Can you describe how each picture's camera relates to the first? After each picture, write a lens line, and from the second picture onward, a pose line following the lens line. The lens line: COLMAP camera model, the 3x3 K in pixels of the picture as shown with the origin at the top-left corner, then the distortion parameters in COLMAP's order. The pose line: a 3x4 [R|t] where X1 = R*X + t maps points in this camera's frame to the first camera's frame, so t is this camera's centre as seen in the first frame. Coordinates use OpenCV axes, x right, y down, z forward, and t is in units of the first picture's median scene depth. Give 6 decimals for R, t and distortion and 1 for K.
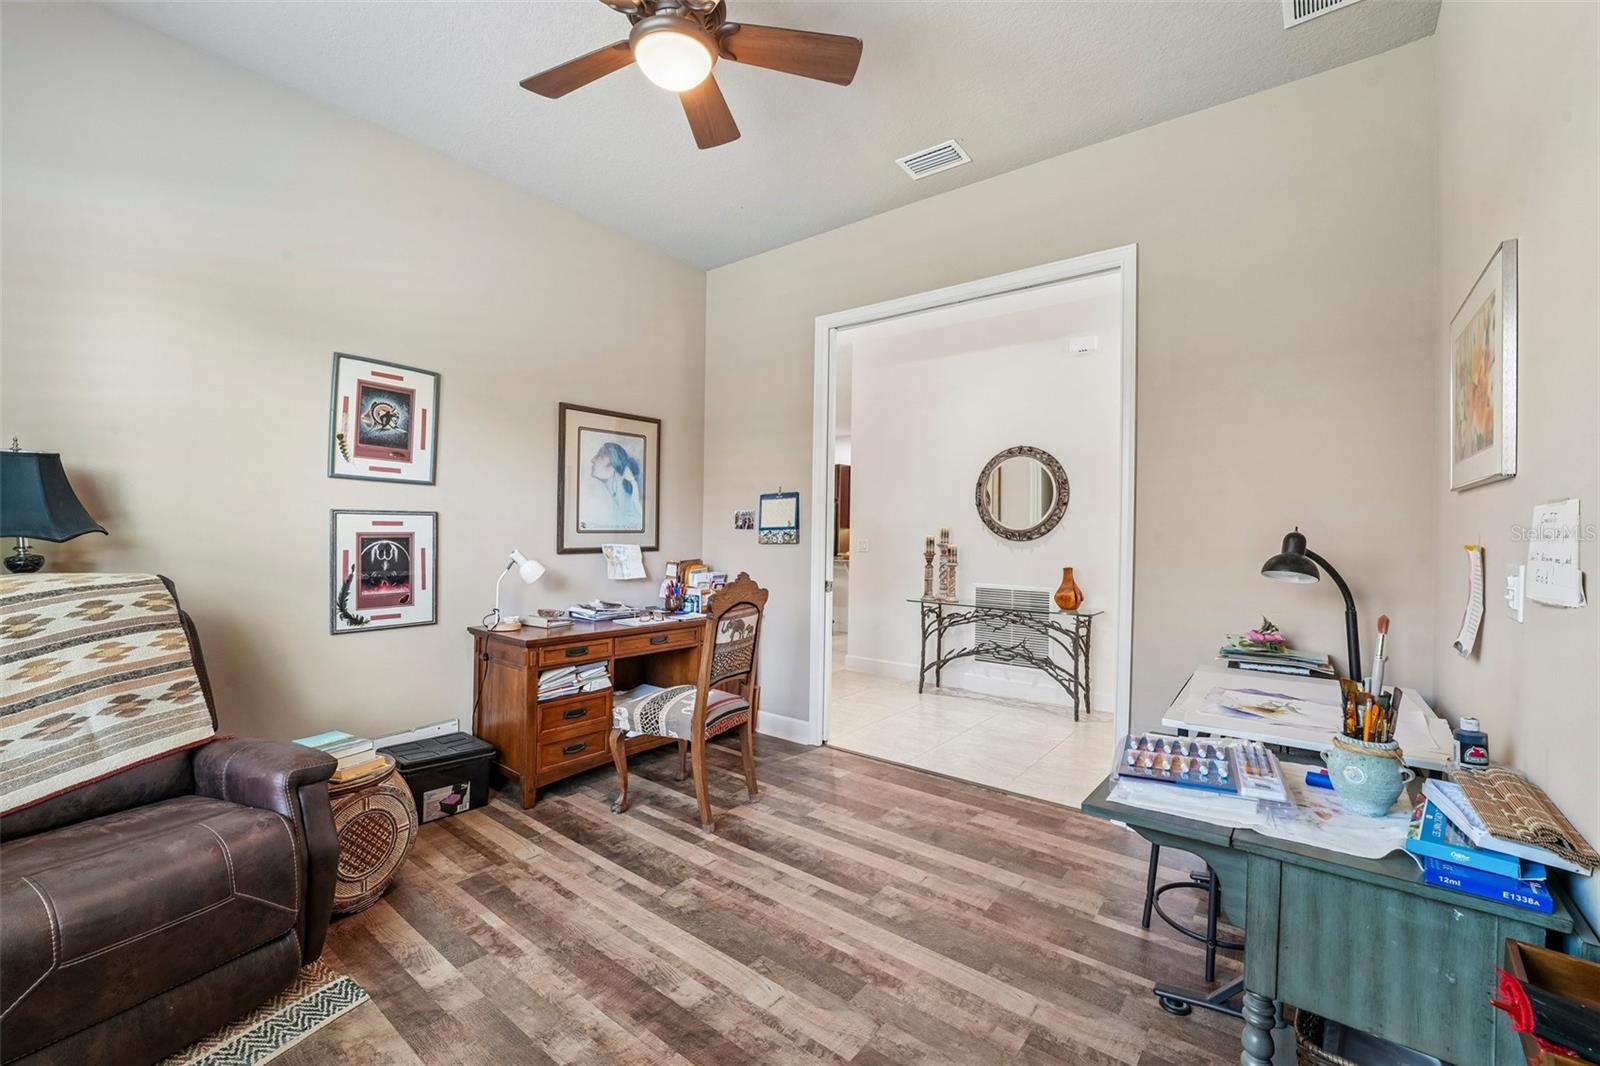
lens RADIAL K [[653.6, 0, 794.8], [0, 653.6, 532.1], [0, 0, 1]] dist [-0.025547, 0.000239]
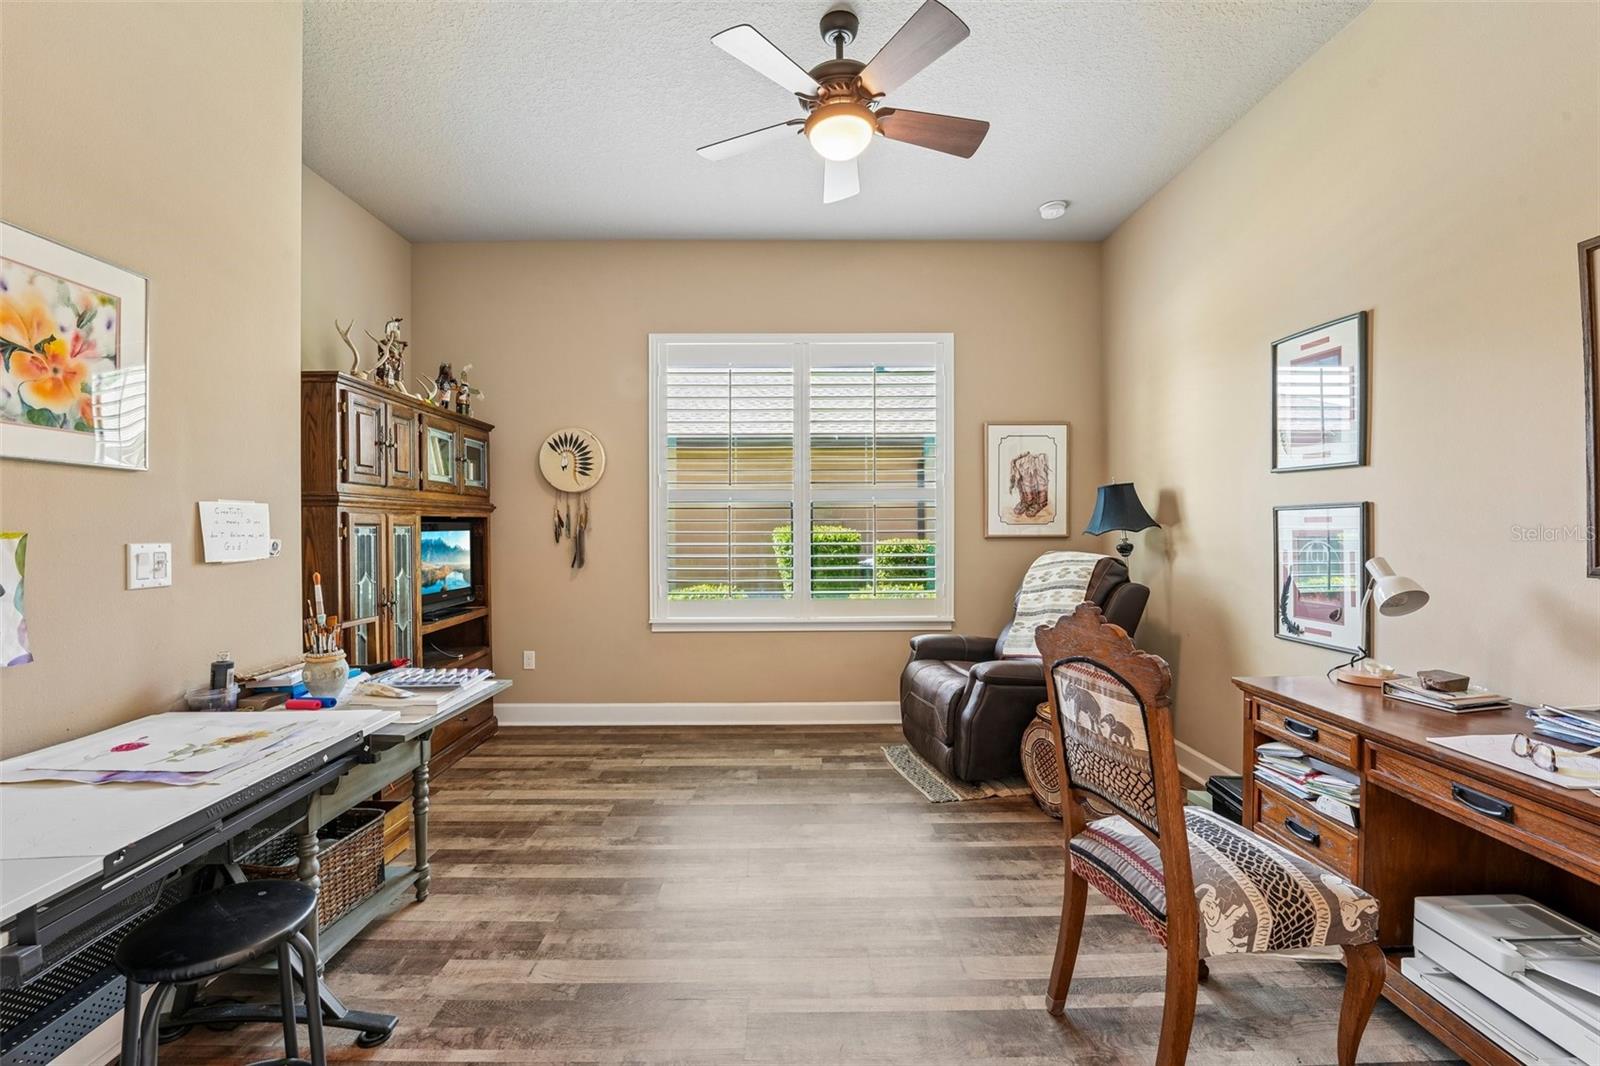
lens RADIAL K [[653.6, 0, 794.8], [0, 653.6, 532.1], [0, 0, 1]] dist [-0.025547, 0.000239]
pose [[-0.774544, -0.005799, -0.632494, 0.429996], [-0.007518, 0.999972, 0.000039, 0.008124], [0.632476, 0.004785, -0.774565, 1.263550]]
